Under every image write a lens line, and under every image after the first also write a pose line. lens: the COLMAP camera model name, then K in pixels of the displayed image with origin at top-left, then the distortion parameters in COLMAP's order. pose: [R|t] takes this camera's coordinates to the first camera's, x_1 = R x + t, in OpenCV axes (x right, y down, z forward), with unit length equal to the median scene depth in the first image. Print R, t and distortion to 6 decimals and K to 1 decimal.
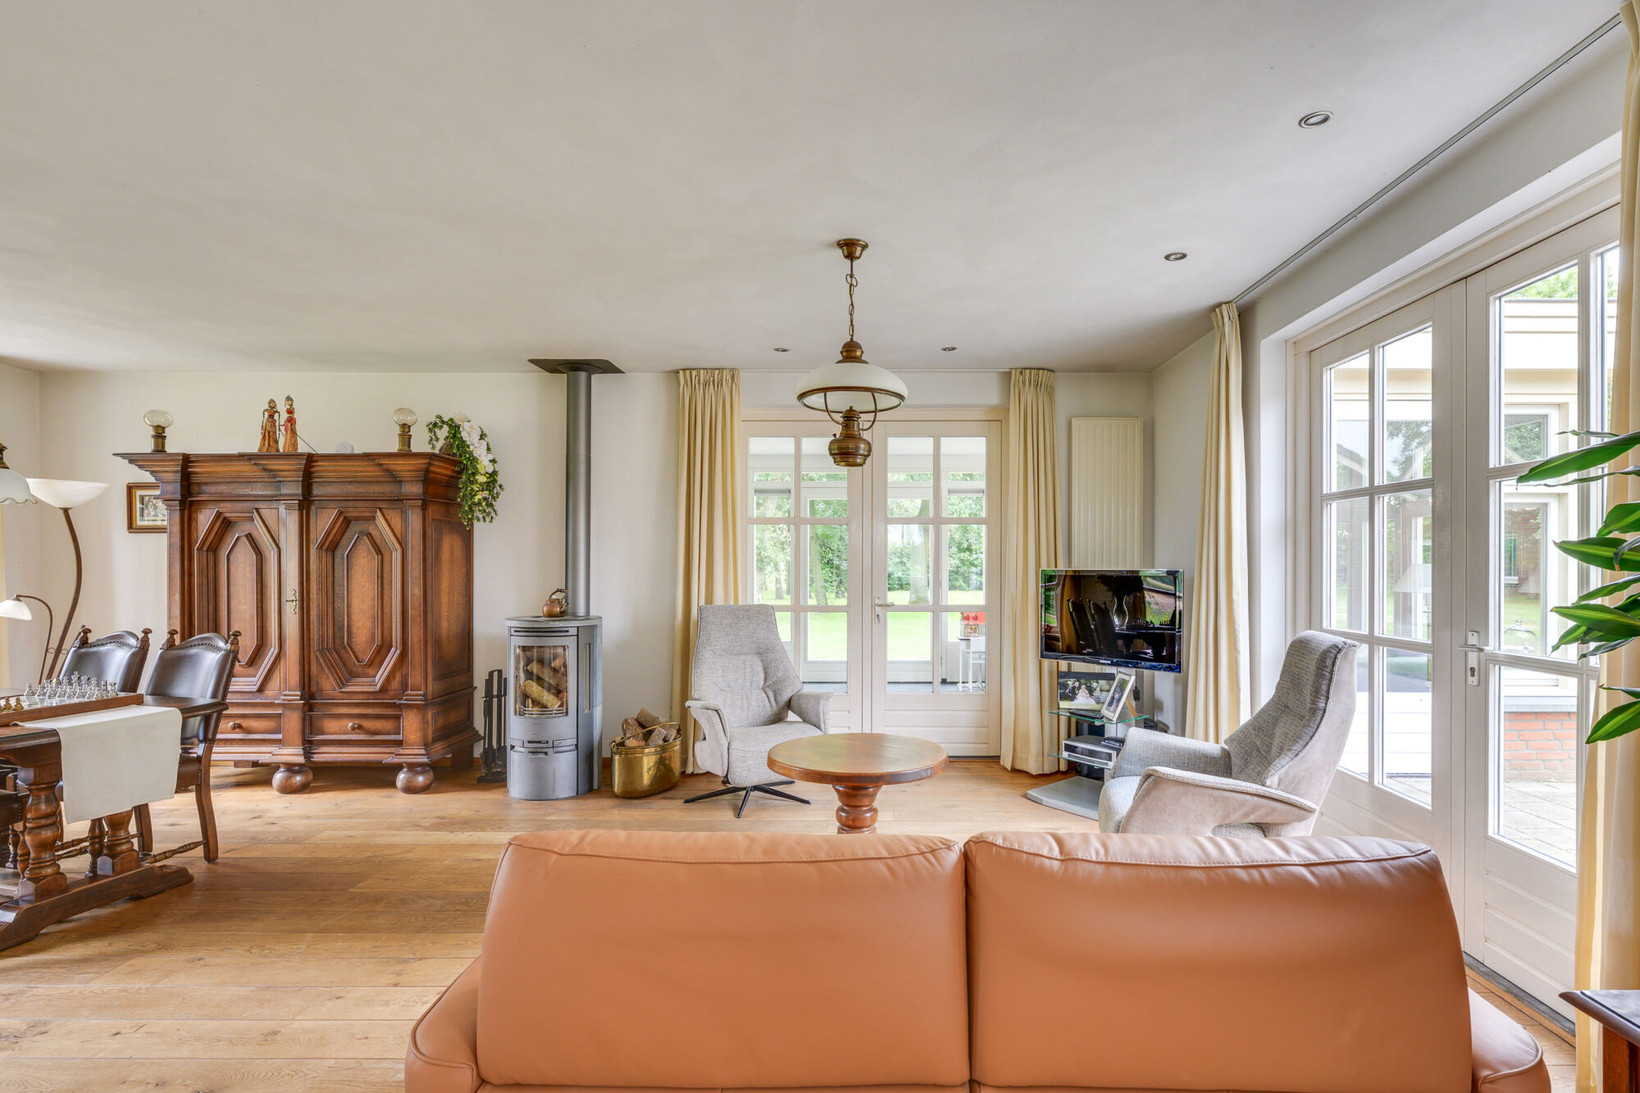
lens RADIAL K [[748.9, 0, 825.4], [0, 748.9, 570.6], [0, 0, 1]] dist [0.001024, 0.000079]
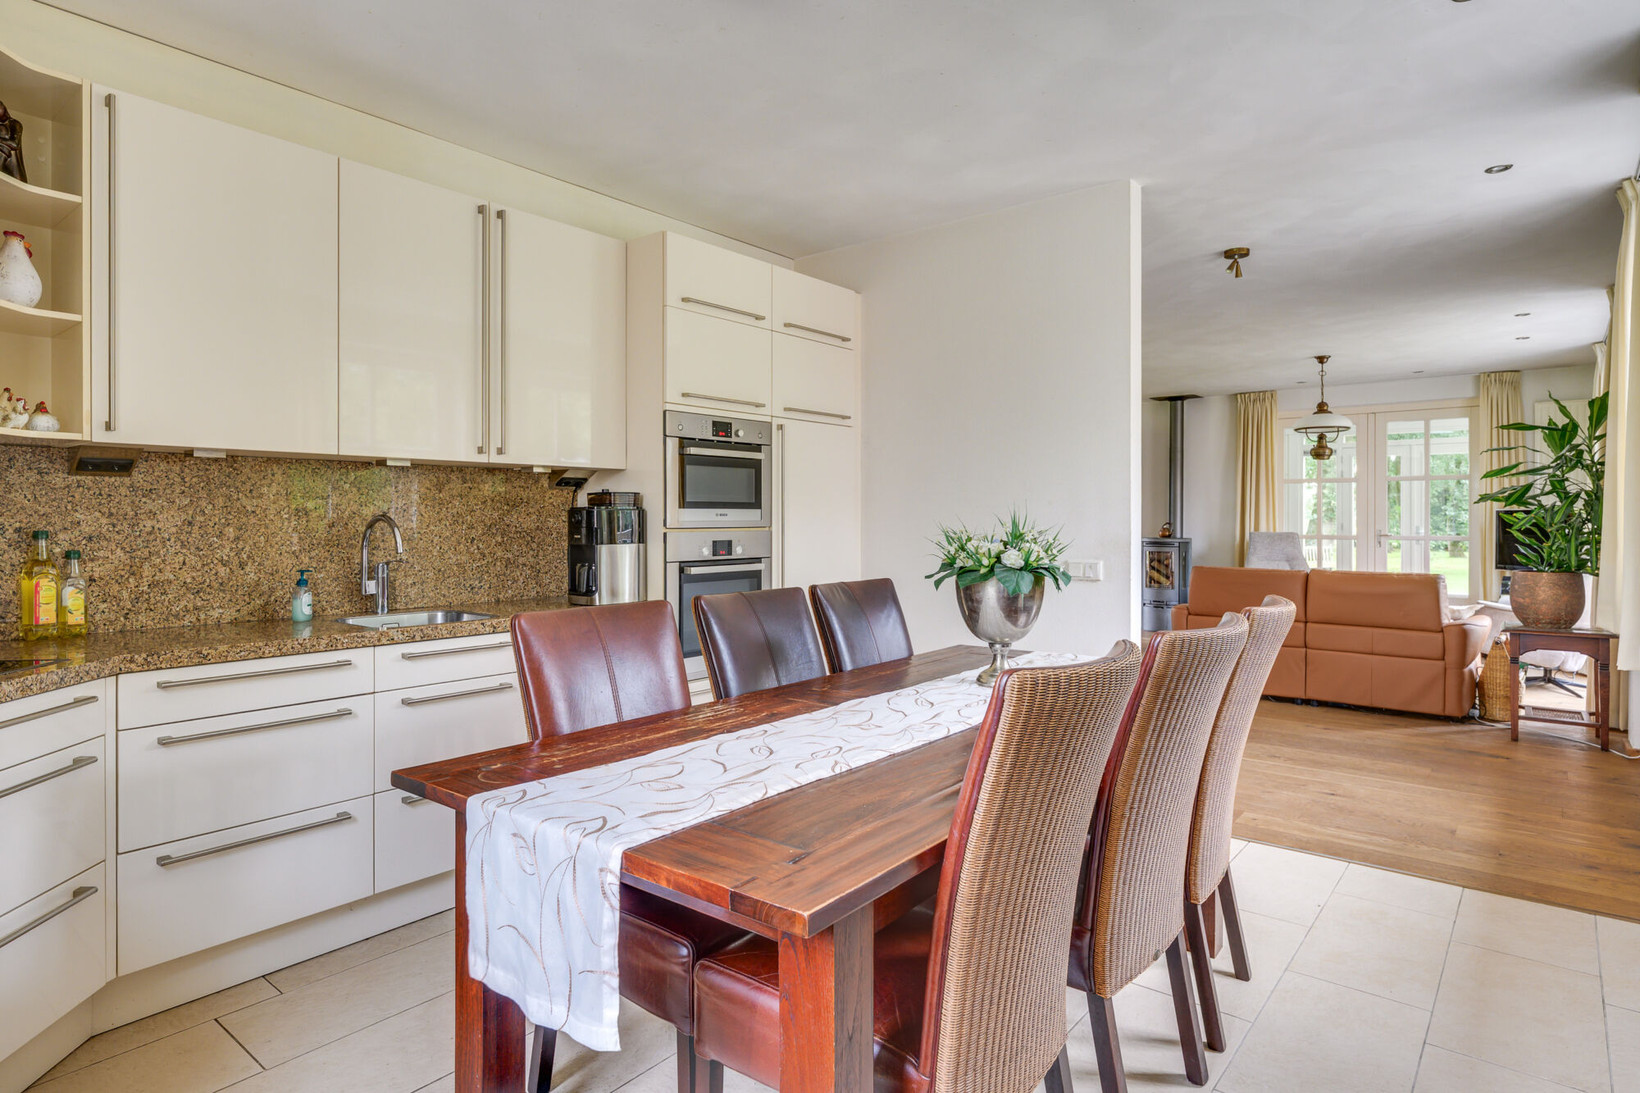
lens RADIAL K [[936.2, 0, 824.1], [0, 936.2, 521.5], [0, 0, 1]] dist [-0.001588, 0.000171]
pose [[0.816288, -0.001503, -0.577644, 0.282222], [-0.000820, 0.999993, -0.003761, 0.032212], [0.577645, 0.003544, 0.816280, -1.358913]]
